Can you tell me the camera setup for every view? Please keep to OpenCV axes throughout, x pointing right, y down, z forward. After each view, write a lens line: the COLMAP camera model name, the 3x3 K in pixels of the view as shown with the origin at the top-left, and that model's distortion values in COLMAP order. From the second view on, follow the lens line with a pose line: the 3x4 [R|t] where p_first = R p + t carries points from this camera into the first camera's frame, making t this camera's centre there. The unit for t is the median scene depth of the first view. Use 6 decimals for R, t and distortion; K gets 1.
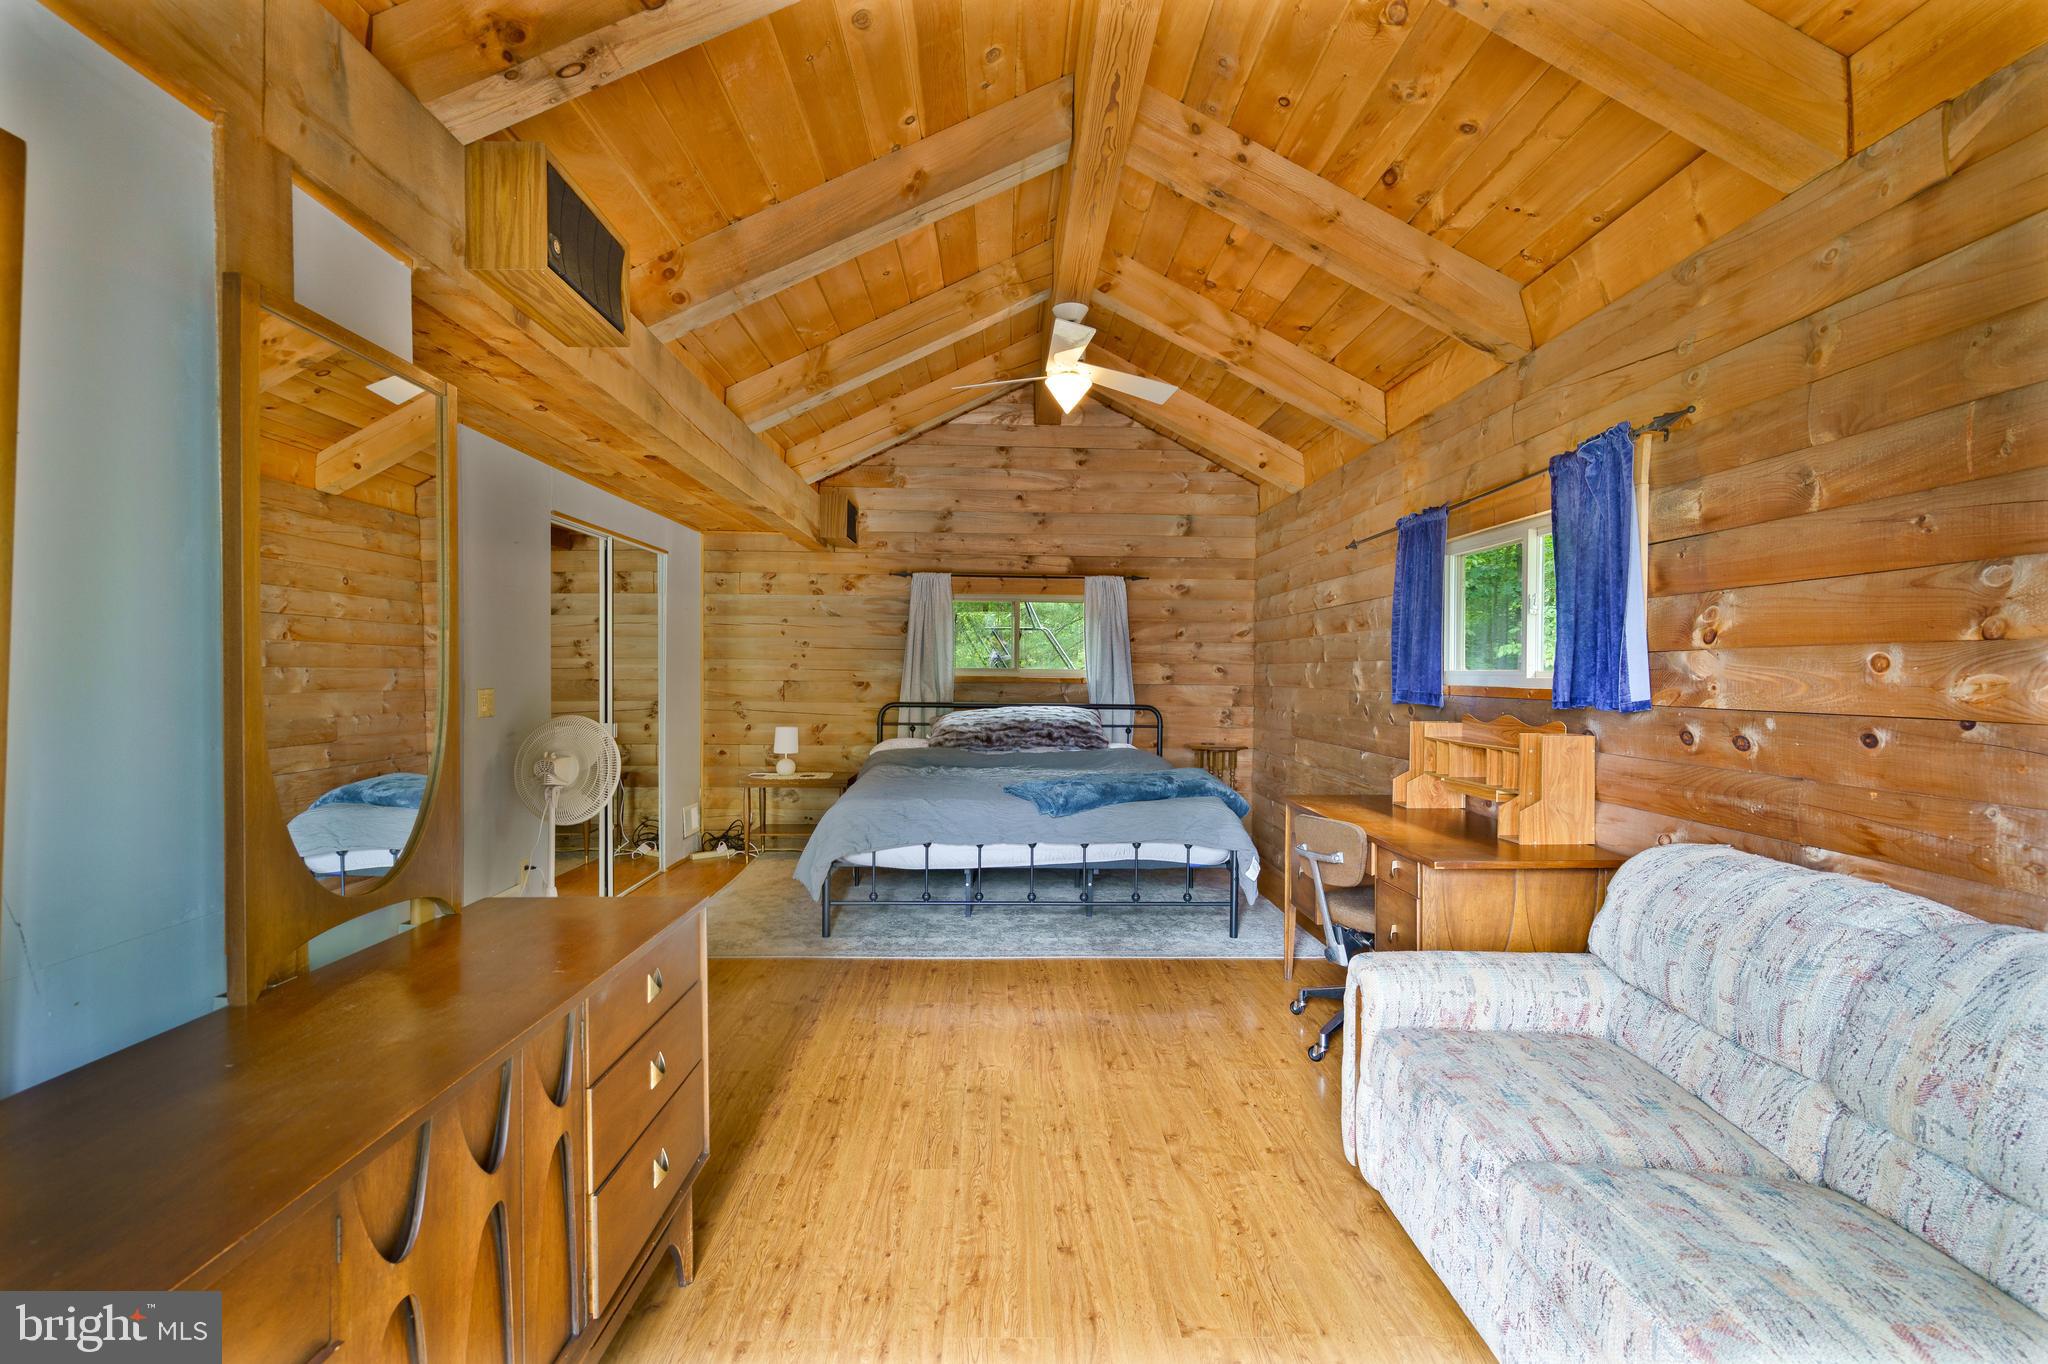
lens RADIAL K [[944.5, 0, 1024.0], [0, 944.5, 682.0], [0, 0, 1]] dist [-0.000889, 0.000292]
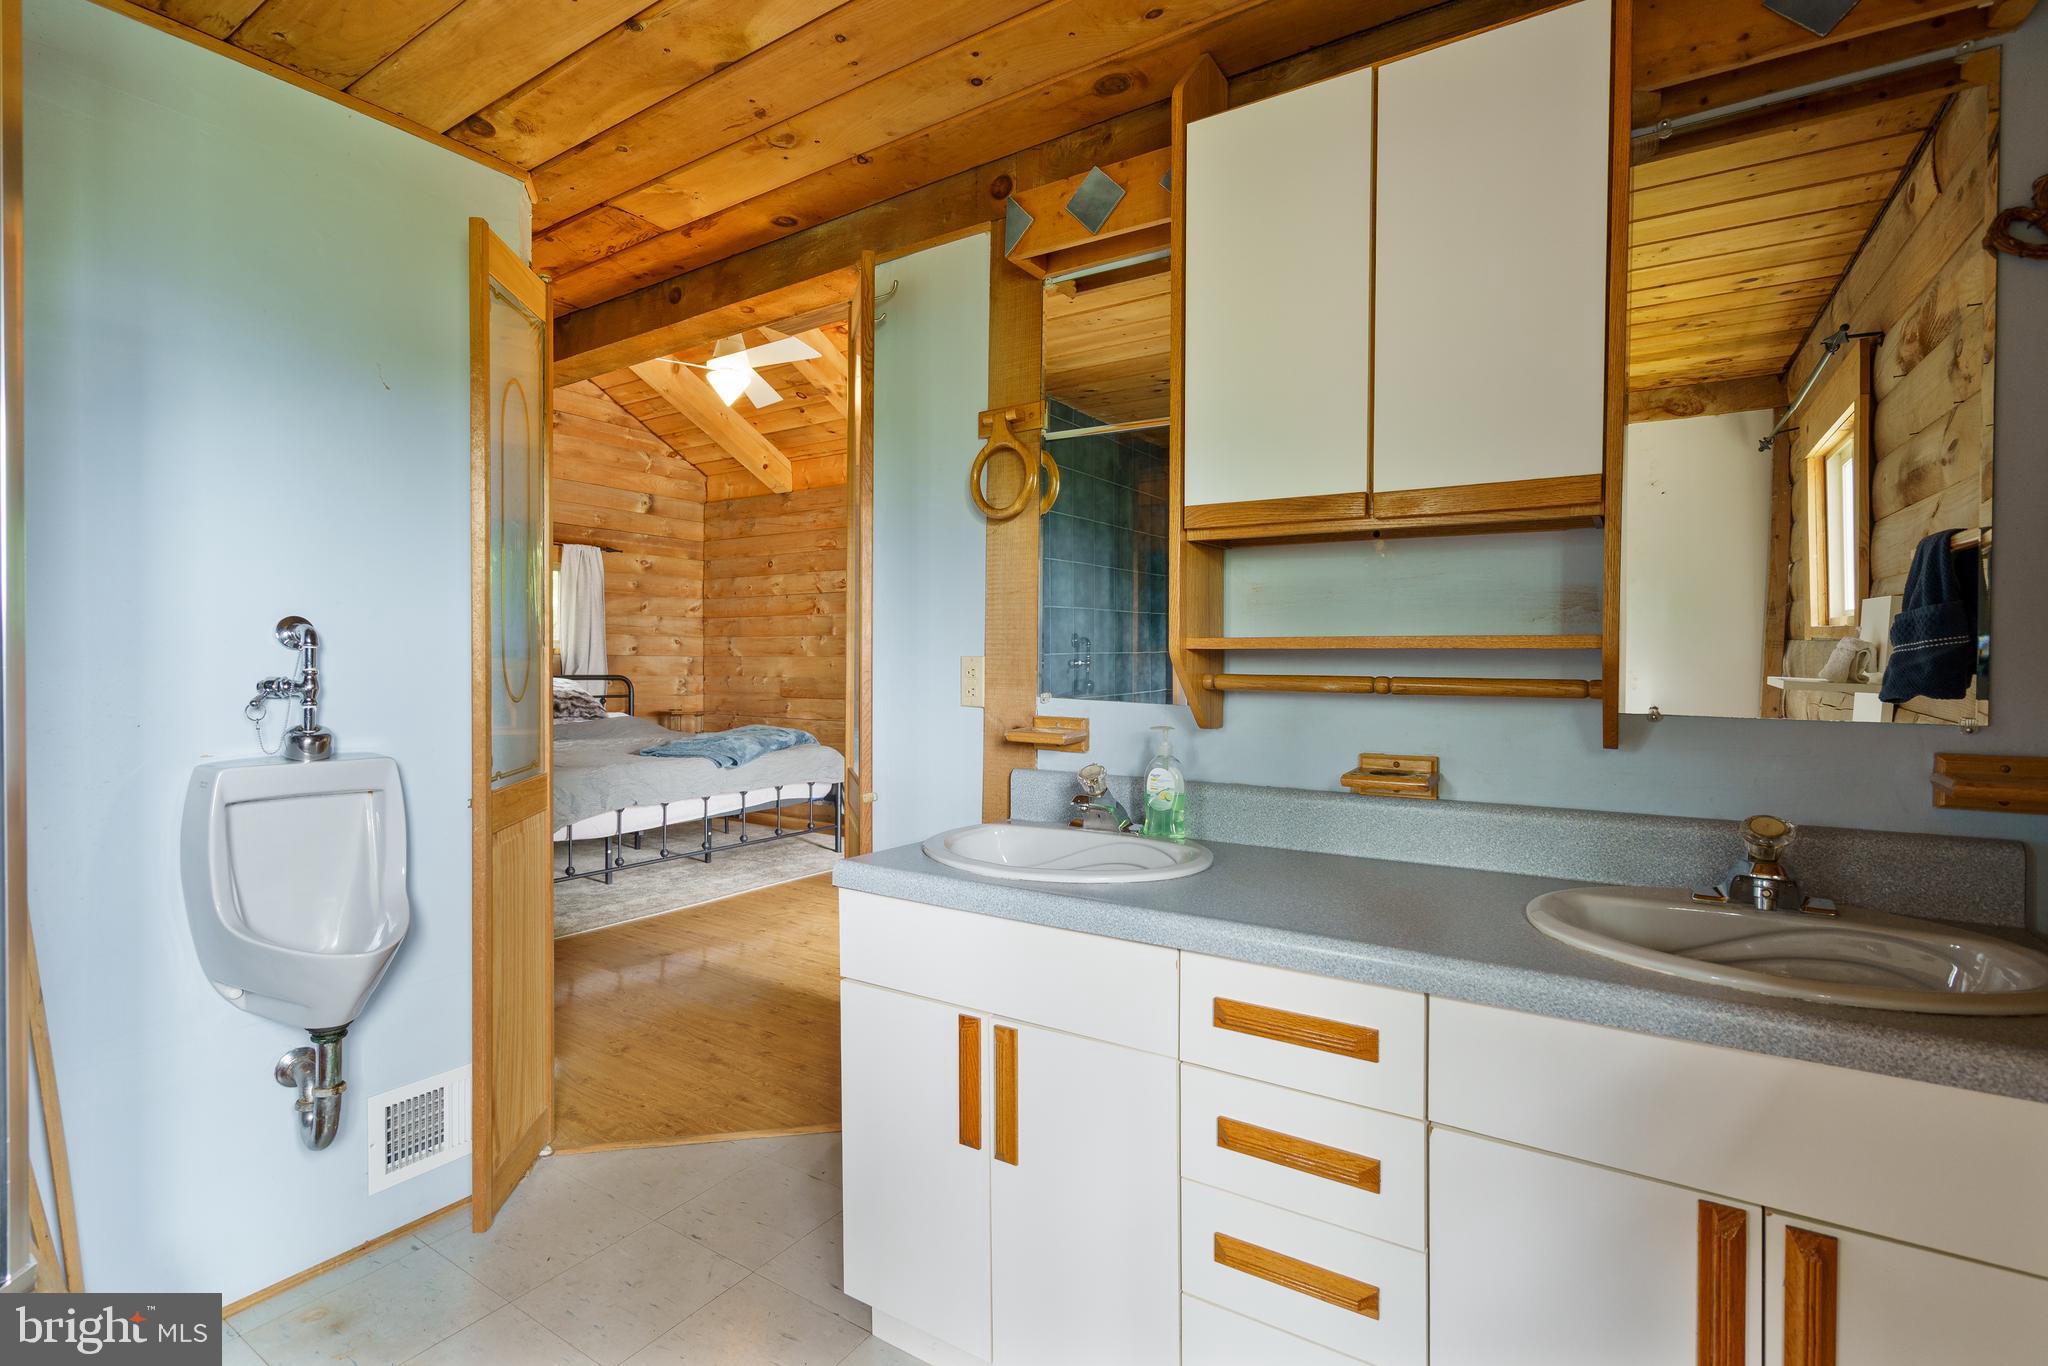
lens RADIAL K [[944.5, 0, 1024.0], [0, 944.5, 683.0], [0, 0, 1]] dist [-0.000889, 0.000292]
pose [[0.577577, -0.022790, 0.816018, -0.449798], [0.006260, 0.999705, 0.023489, 0.011398], [-0.816312, -0.008458, 0.577549, 0.049781]]
